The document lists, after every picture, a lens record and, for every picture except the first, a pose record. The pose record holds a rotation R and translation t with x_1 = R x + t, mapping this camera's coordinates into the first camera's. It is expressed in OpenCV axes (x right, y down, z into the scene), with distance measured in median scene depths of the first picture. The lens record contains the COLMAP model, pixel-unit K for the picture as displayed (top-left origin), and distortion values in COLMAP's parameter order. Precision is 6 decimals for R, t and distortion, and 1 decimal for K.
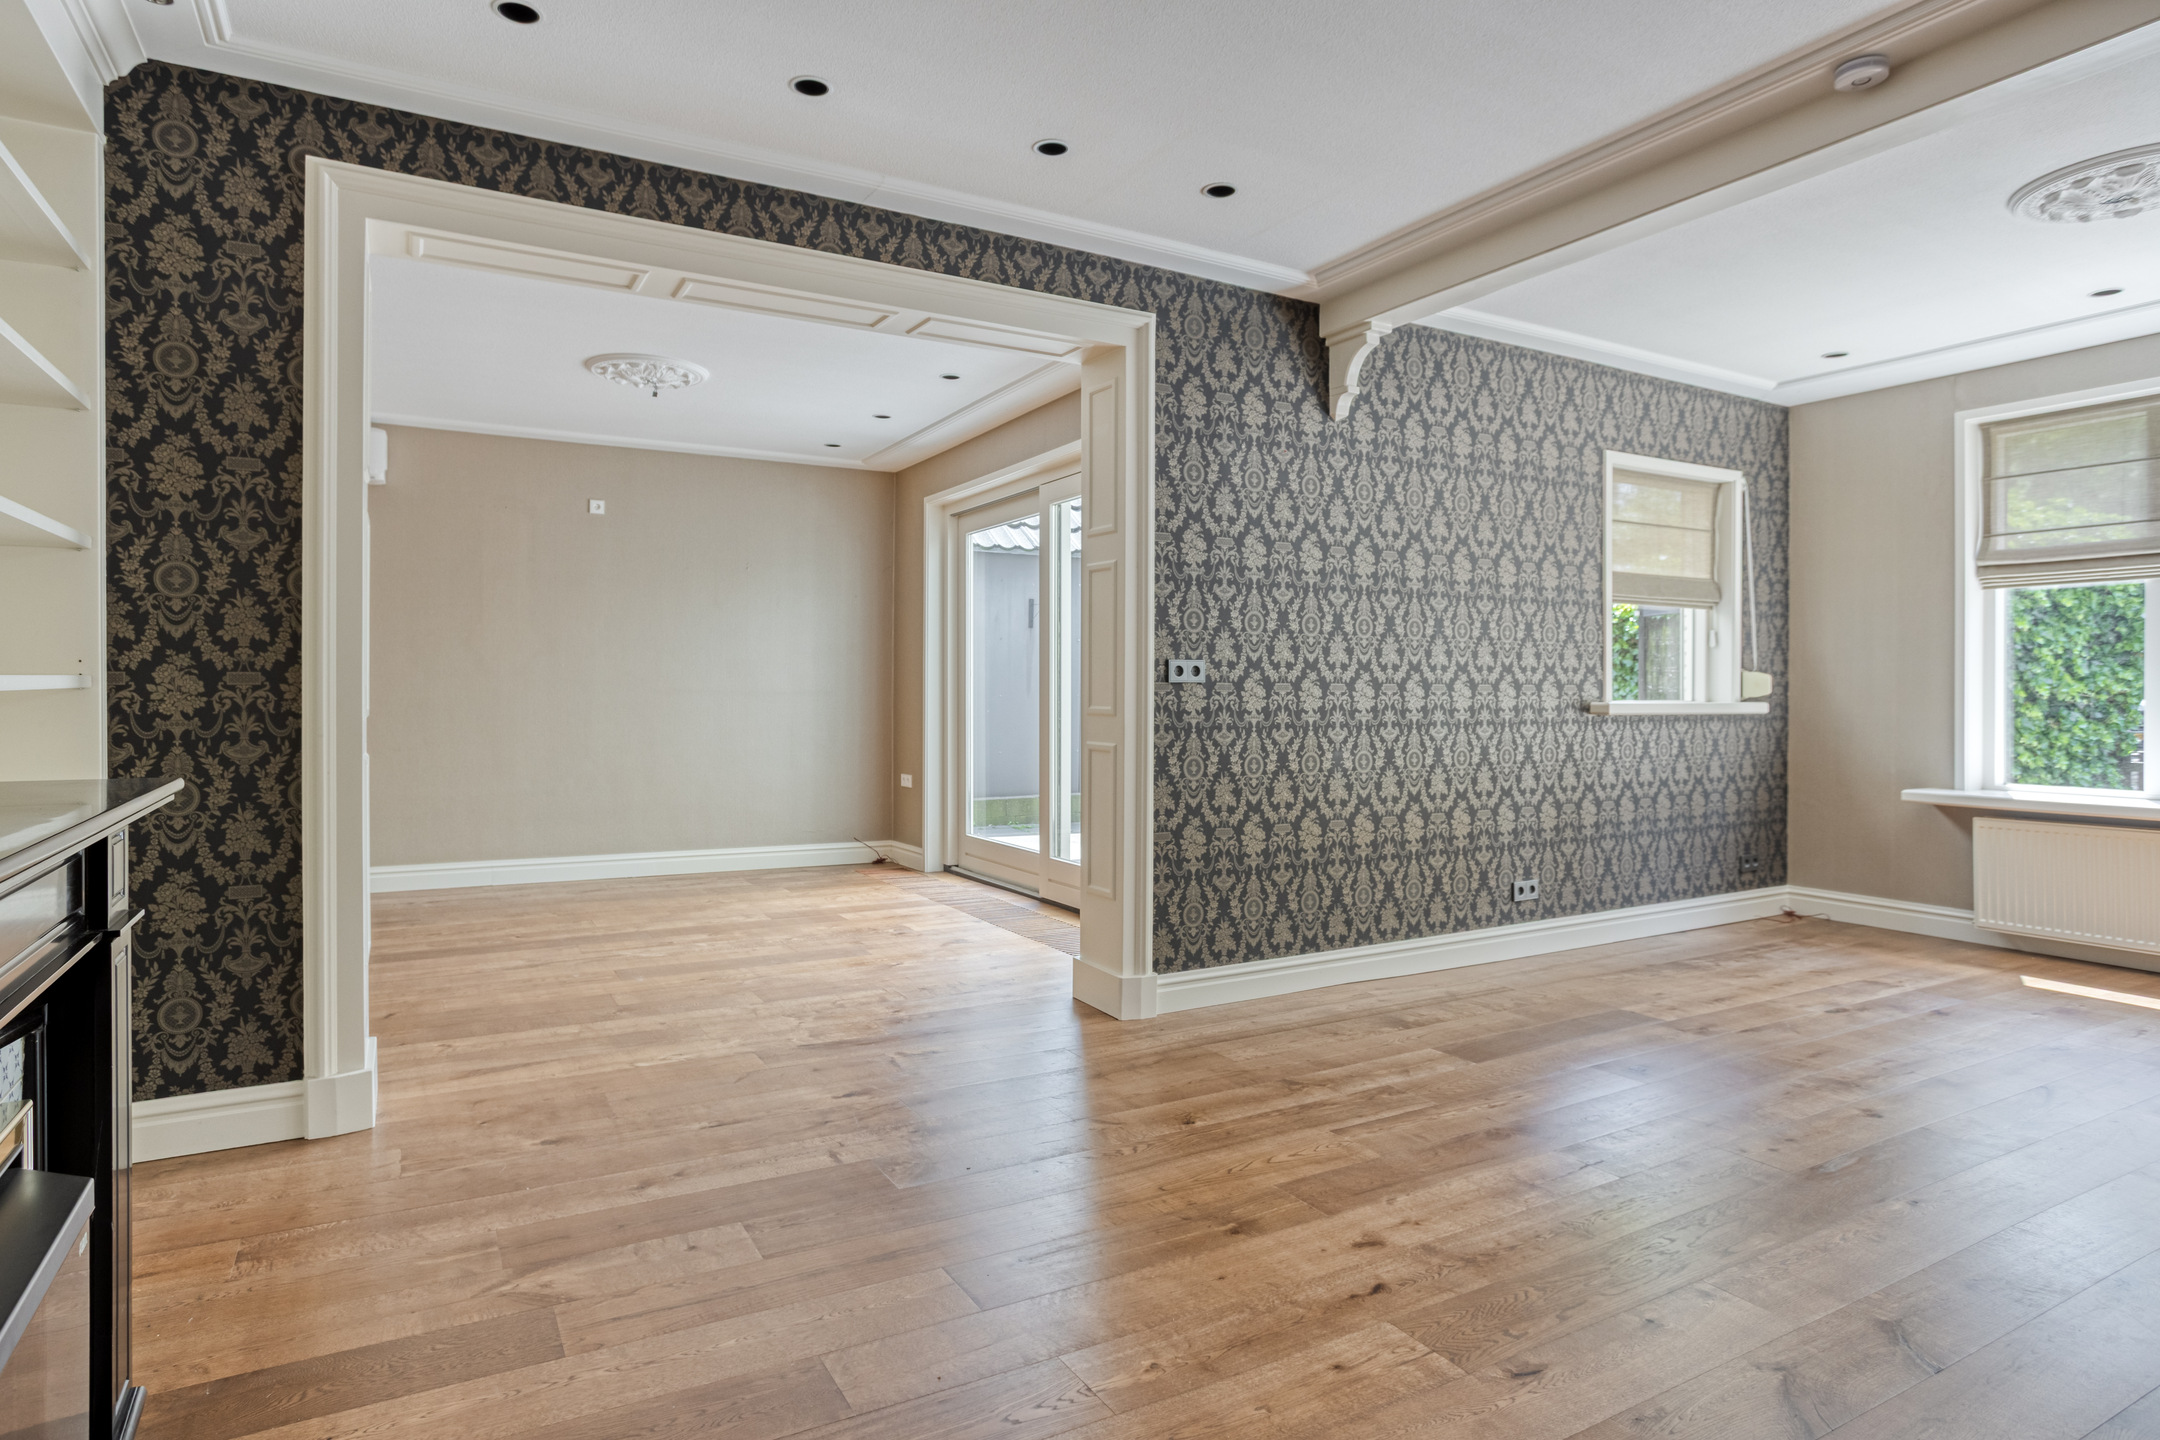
lens RADIAL K [[1182.0, 0, 1080.0], [0, 1182.0, 720.0], [0, 0, 1]] dist [-0.000259, -0.000010]
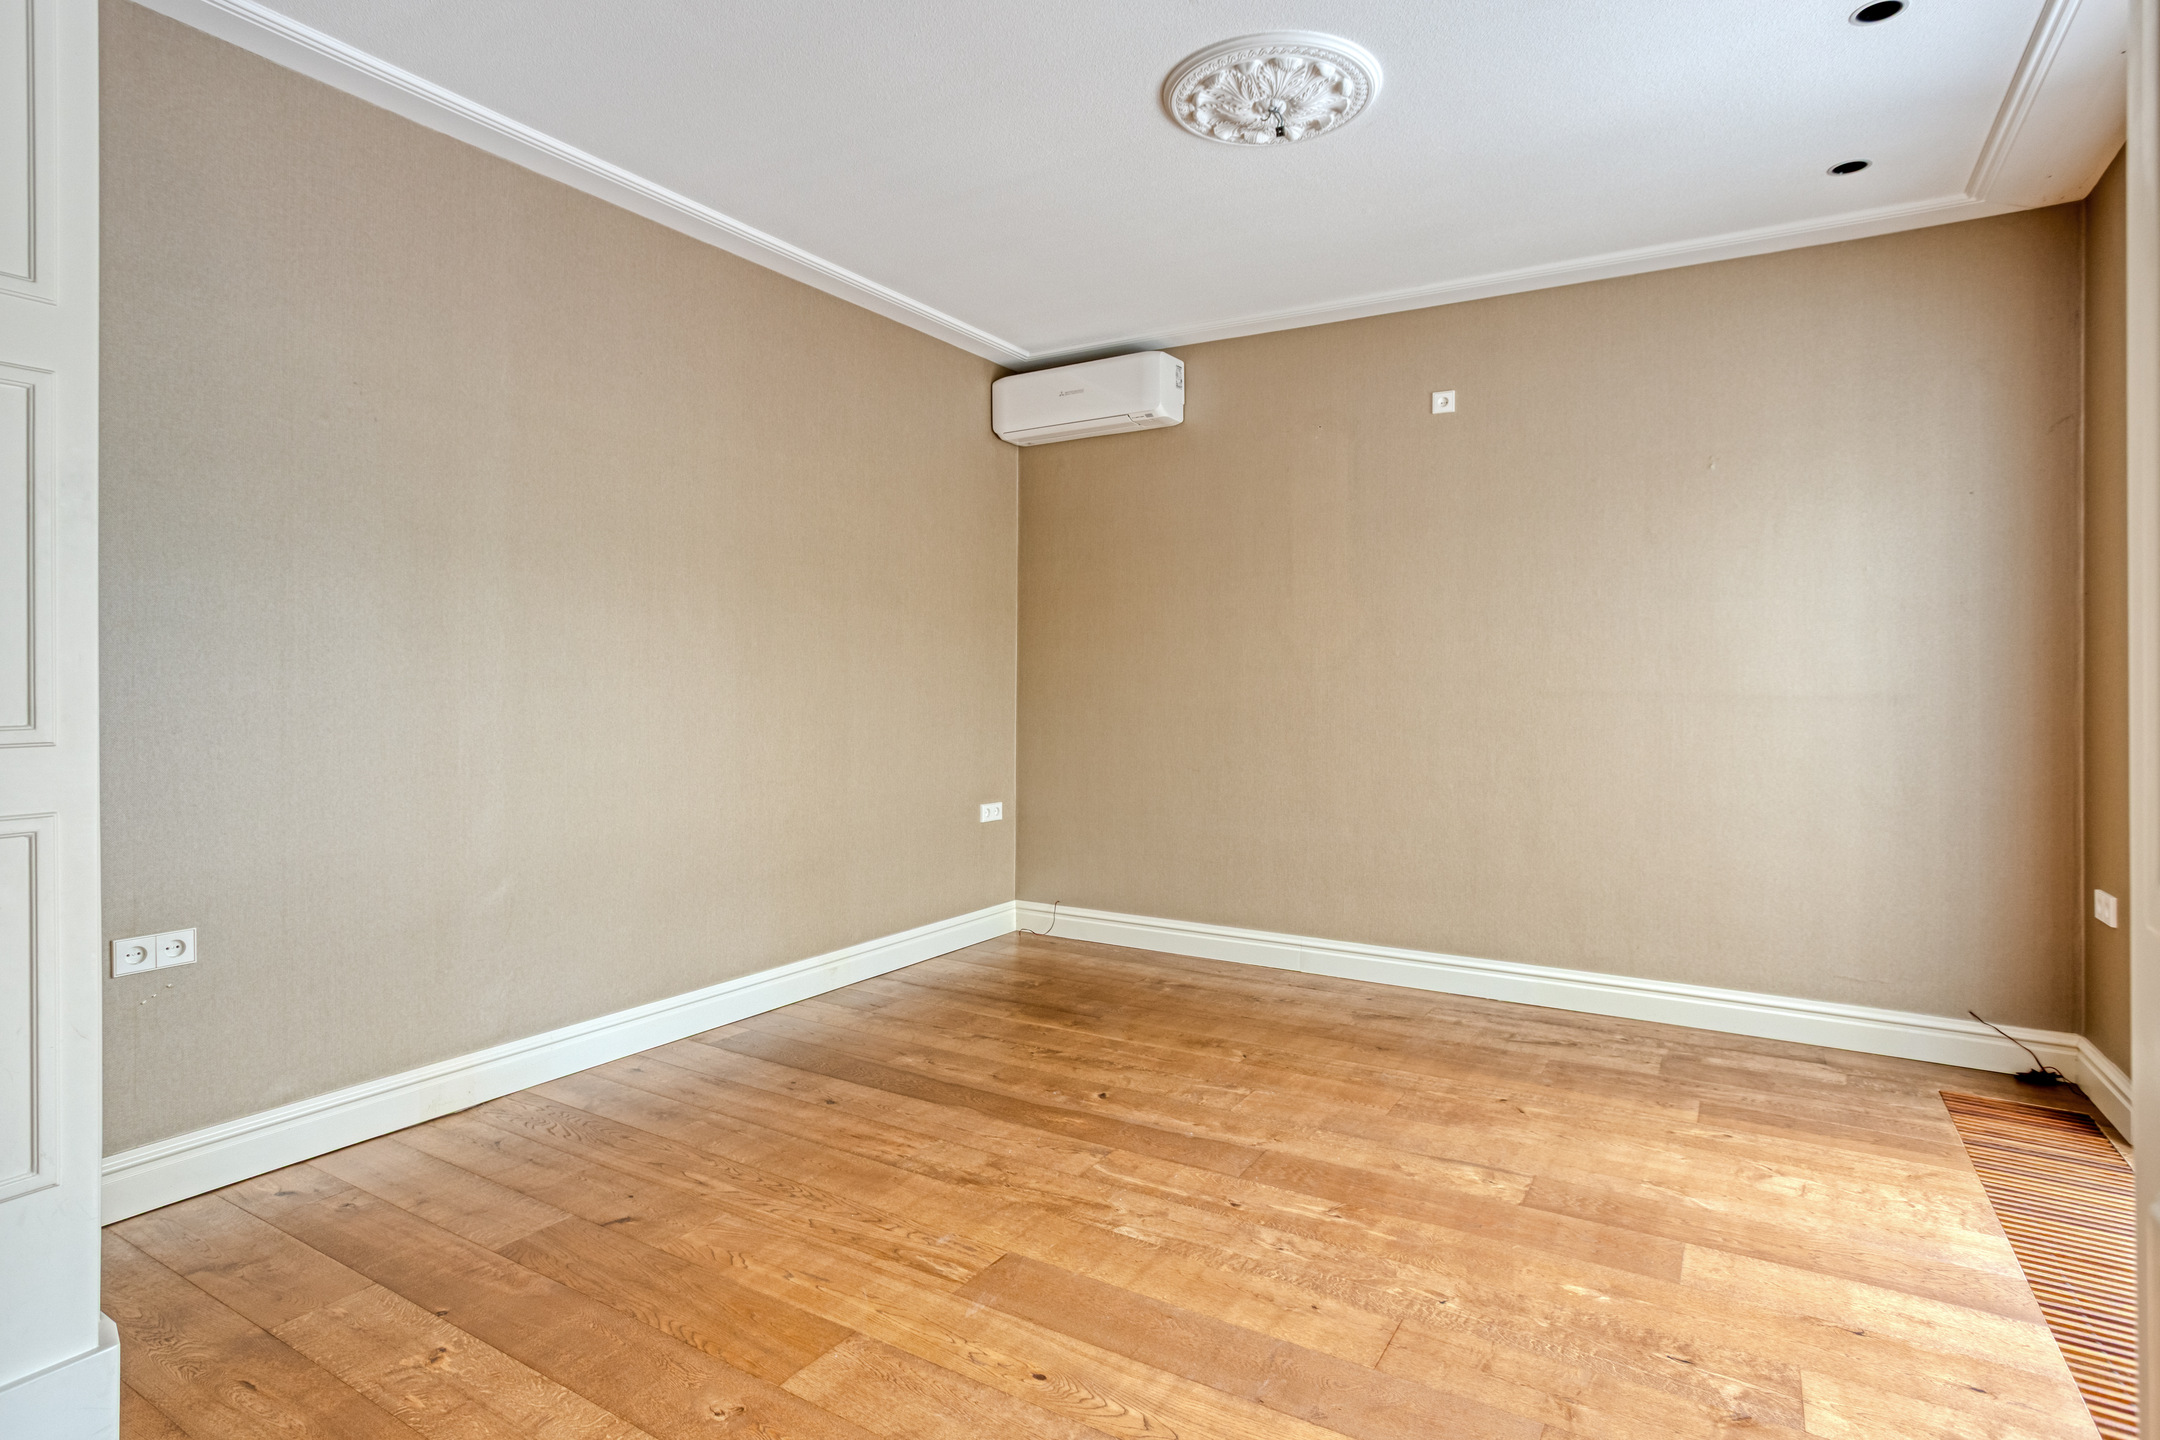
lens RADIAL K [[1145.4, 0, 1087.0], [0, 1145.4, 681.0], [0, 0, 1]] dist [-0.002703, 0.000106]
pose [[0.479061, 0.005216, -0.877766, 0.043881], [-0.035260, 0.999290, -0.013306, -0.019346], [0.877073, 0.037324, 0.478904, 0.628810]]
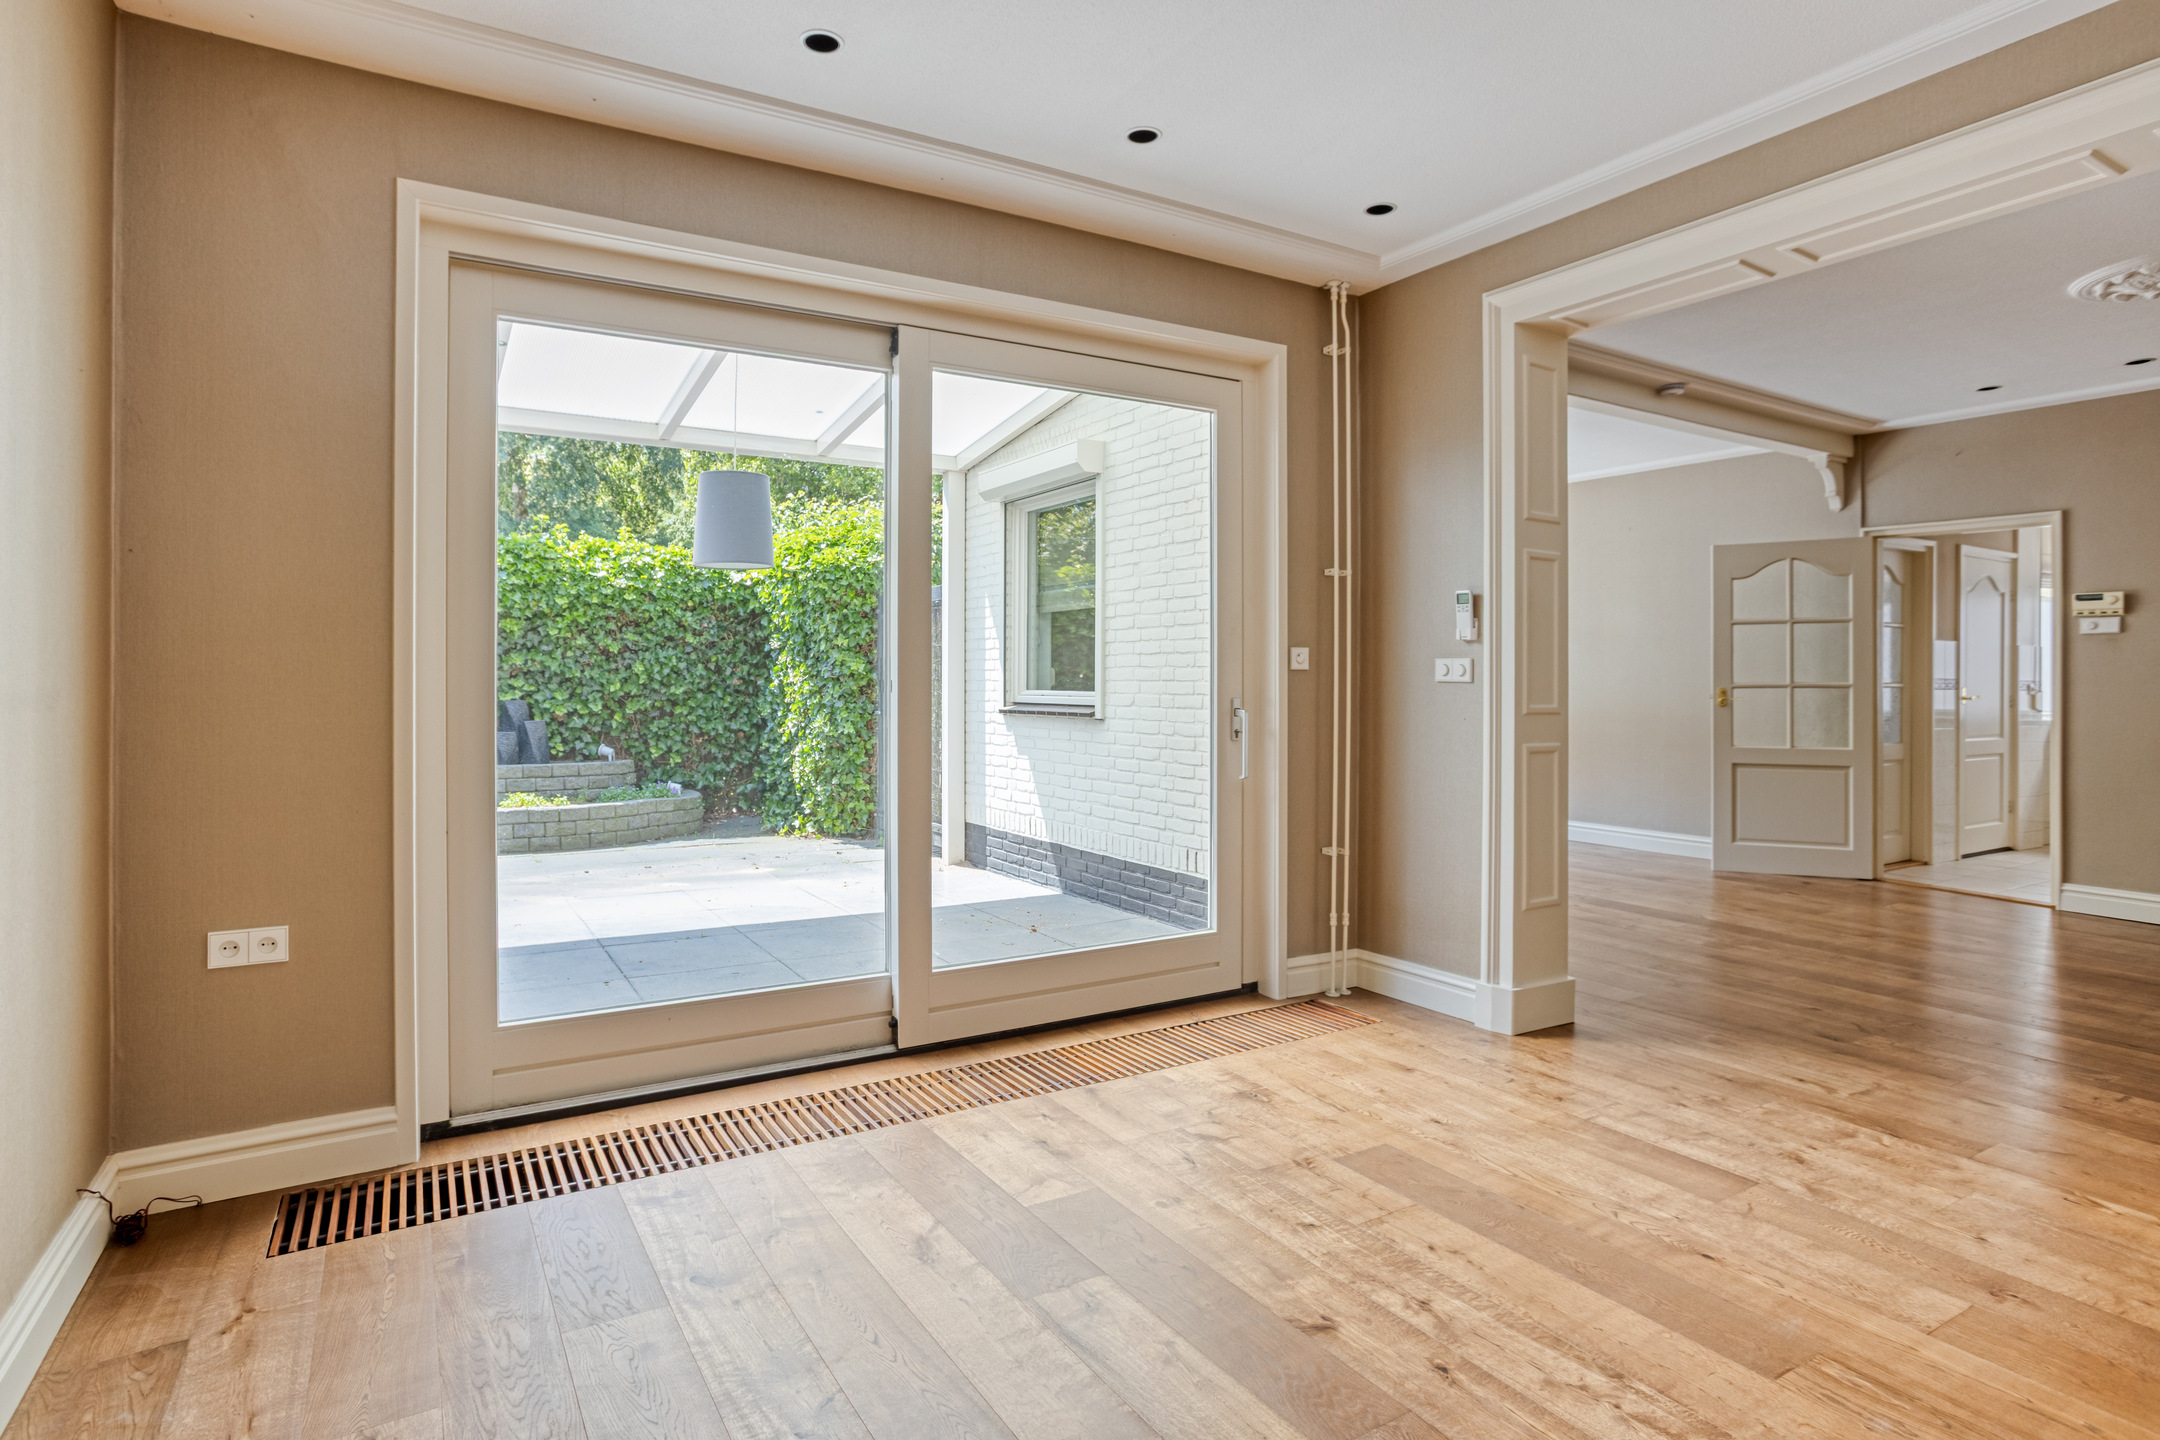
lens RADIAL K [[1145.4, 0, 1087.0], [0, 1145.4, 681.0], [0, 0, 1]] dist [-0.002703, 0.000106]
pose [[-0.034686, 0.002784, 0.999394, -0.619114], [0.040212, 0.999190, -0.001387, -0.026407], [-0.998589, 0.040140, -0.034770, 0.991194]]
